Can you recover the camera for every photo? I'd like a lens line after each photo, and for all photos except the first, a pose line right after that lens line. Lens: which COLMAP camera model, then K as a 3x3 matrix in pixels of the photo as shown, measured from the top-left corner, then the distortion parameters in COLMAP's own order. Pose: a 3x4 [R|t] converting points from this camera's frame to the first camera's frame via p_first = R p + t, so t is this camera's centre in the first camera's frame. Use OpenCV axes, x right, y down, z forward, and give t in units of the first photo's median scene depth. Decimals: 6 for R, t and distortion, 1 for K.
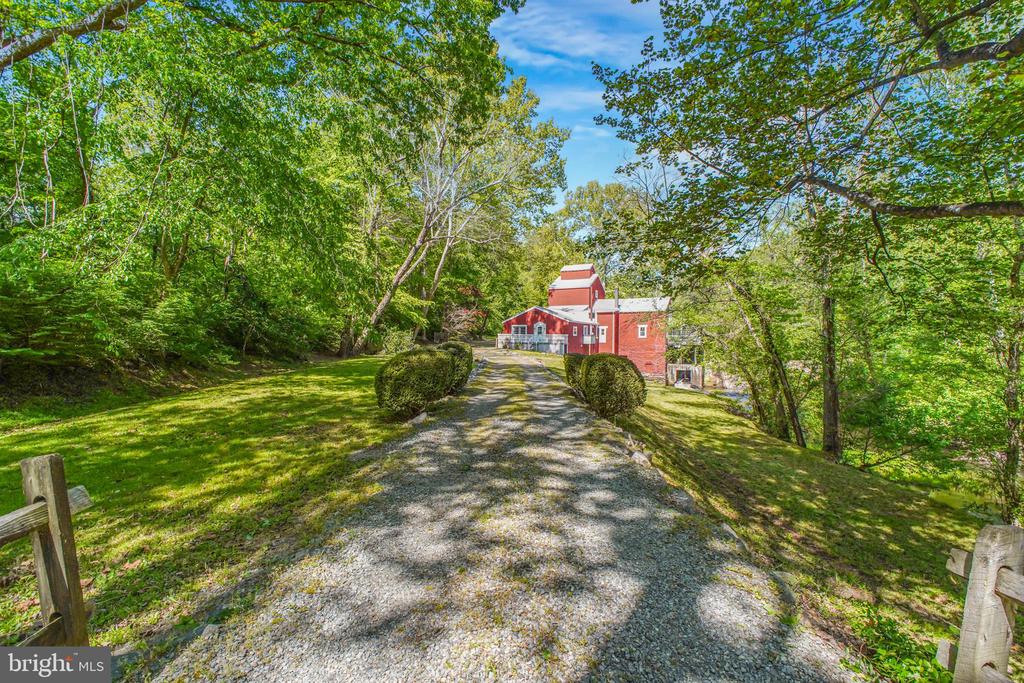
lens RADIAL K [[489.4, 0, 512.0], [0, 489.4, 341.5], [0, 0, 1]] dist [0.002985, -0.000017]
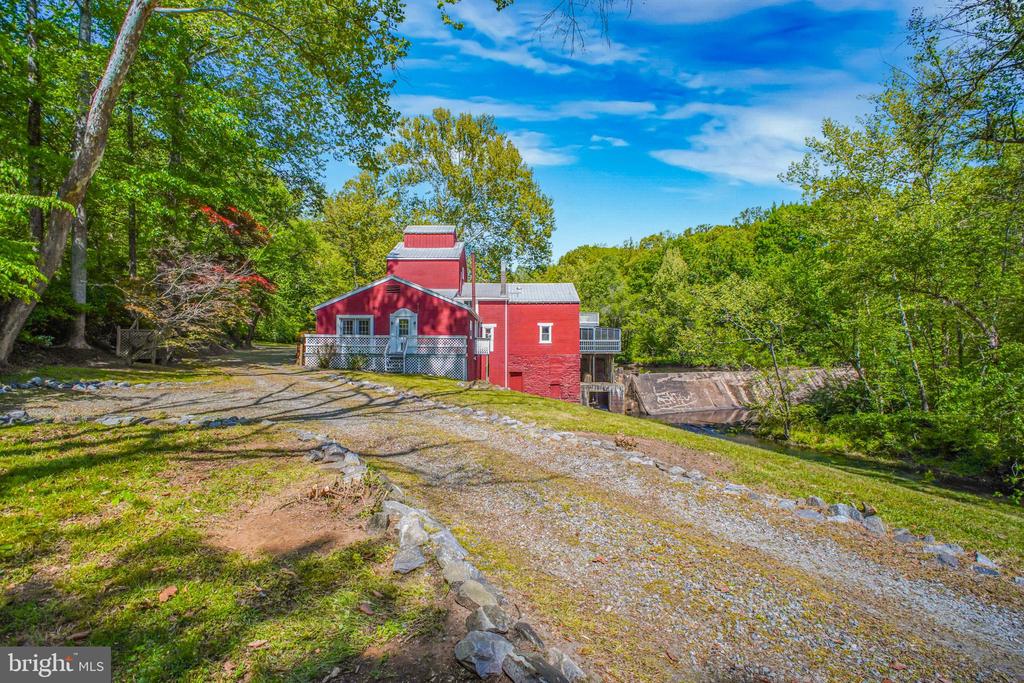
lens RADIAL K [[468.9, 0, 510.4], [0, 468.9, 345.3], [0, 0, 1]] dist [0.003917, -0.008740]
pose [[0.897549, -0.000236, 0.440916, -0.048195], [0.001301, 0.999997, -0.002111, -0.004363], [-0.440914, 0.002469, 0.897546, 0.544195]]
